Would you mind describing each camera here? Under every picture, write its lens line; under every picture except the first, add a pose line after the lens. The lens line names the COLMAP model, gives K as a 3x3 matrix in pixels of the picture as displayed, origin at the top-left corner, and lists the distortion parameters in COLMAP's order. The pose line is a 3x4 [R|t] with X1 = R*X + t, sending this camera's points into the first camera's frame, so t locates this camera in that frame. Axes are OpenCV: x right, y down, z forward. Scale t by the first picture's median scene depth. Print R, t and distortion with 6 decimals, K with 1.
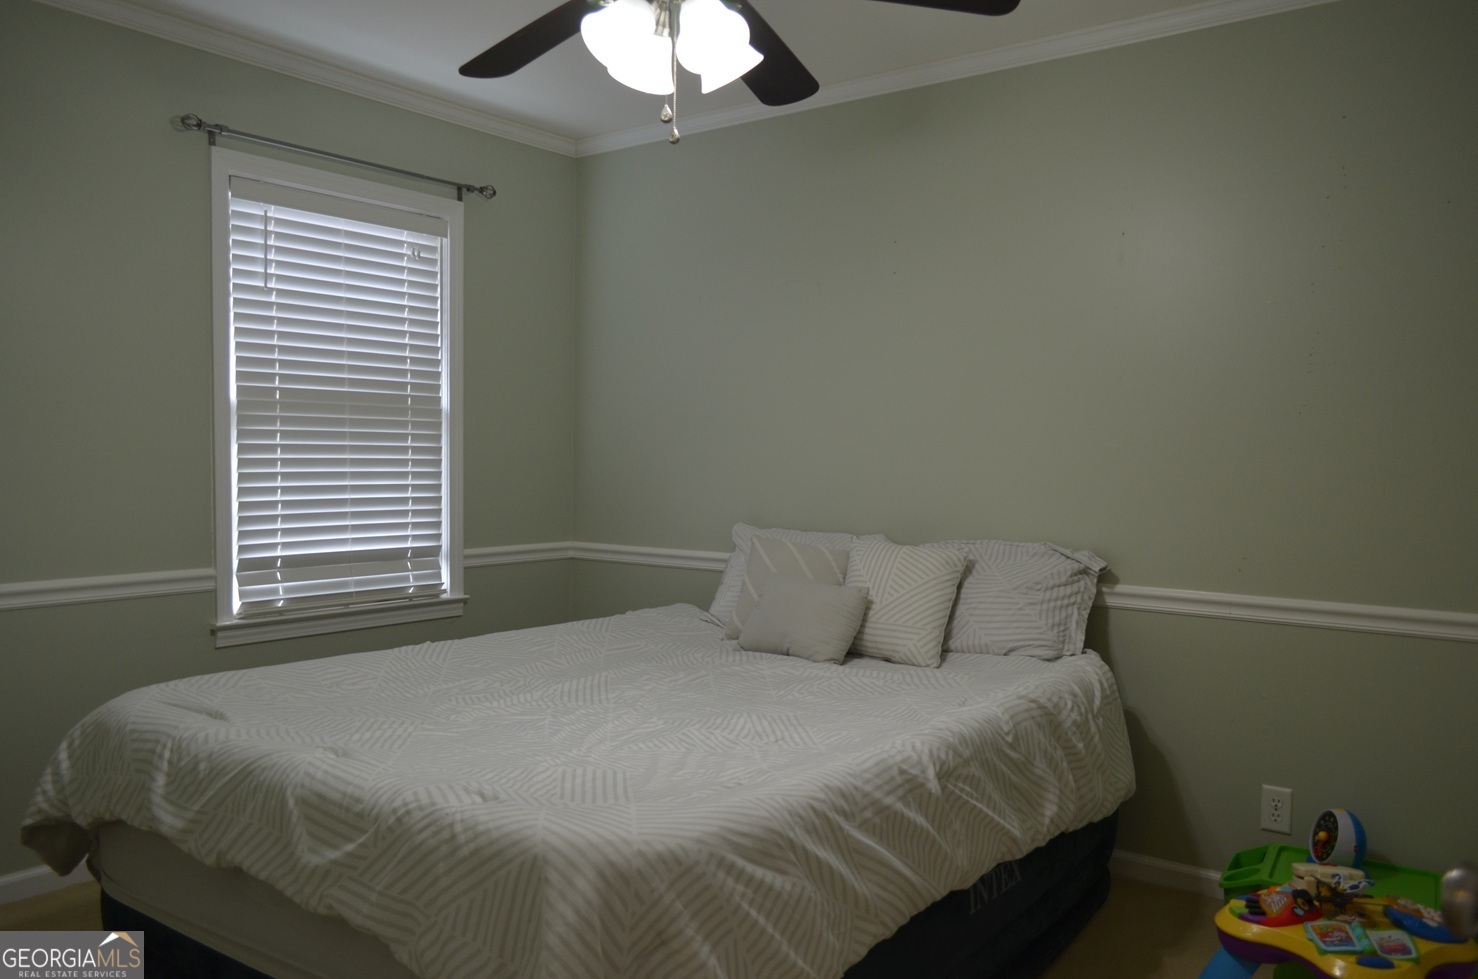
lens RADIAL K [[1152.4, 0, 737.7], [0, 1152.4, 482.0], [0, 0, 1]] dist [-0.011130, 0.002585]
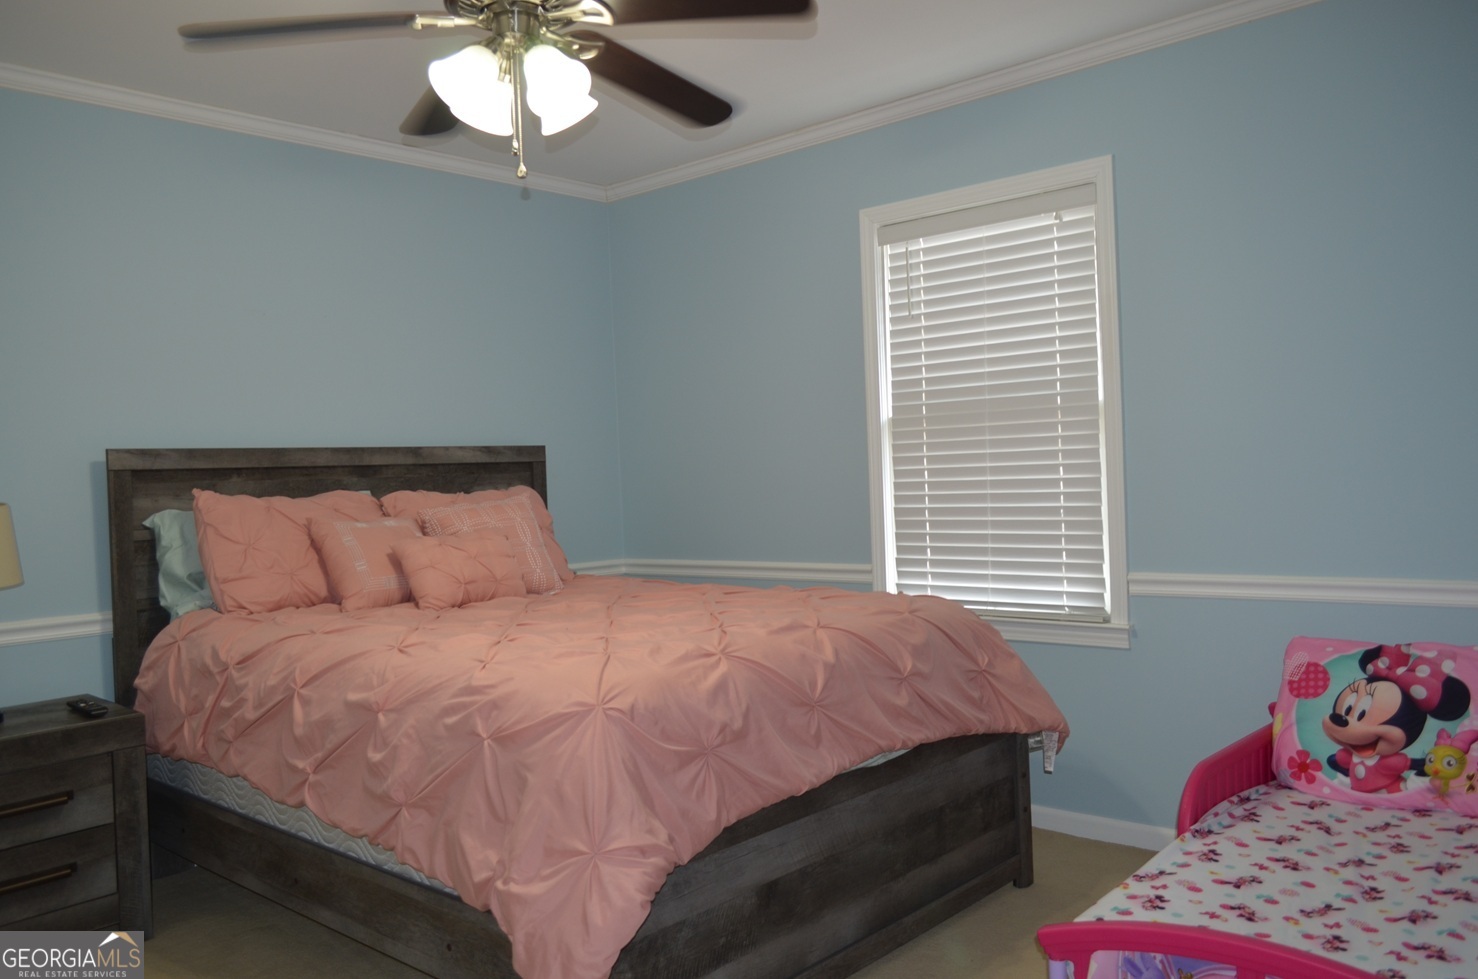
lens RADIAL K [[1152.4, 0, 738.8], [0, 1152.4, 486.5], [0, 0, 1]] dist [-0.011130, 0.002585]
pose [[-0.061785, 0.025663, -0.997760, 0.654951], [0.030242, 0.999259, 0.023829, -0.033313], [0.997631, -0.028702, -0.062515, 0.843895]]
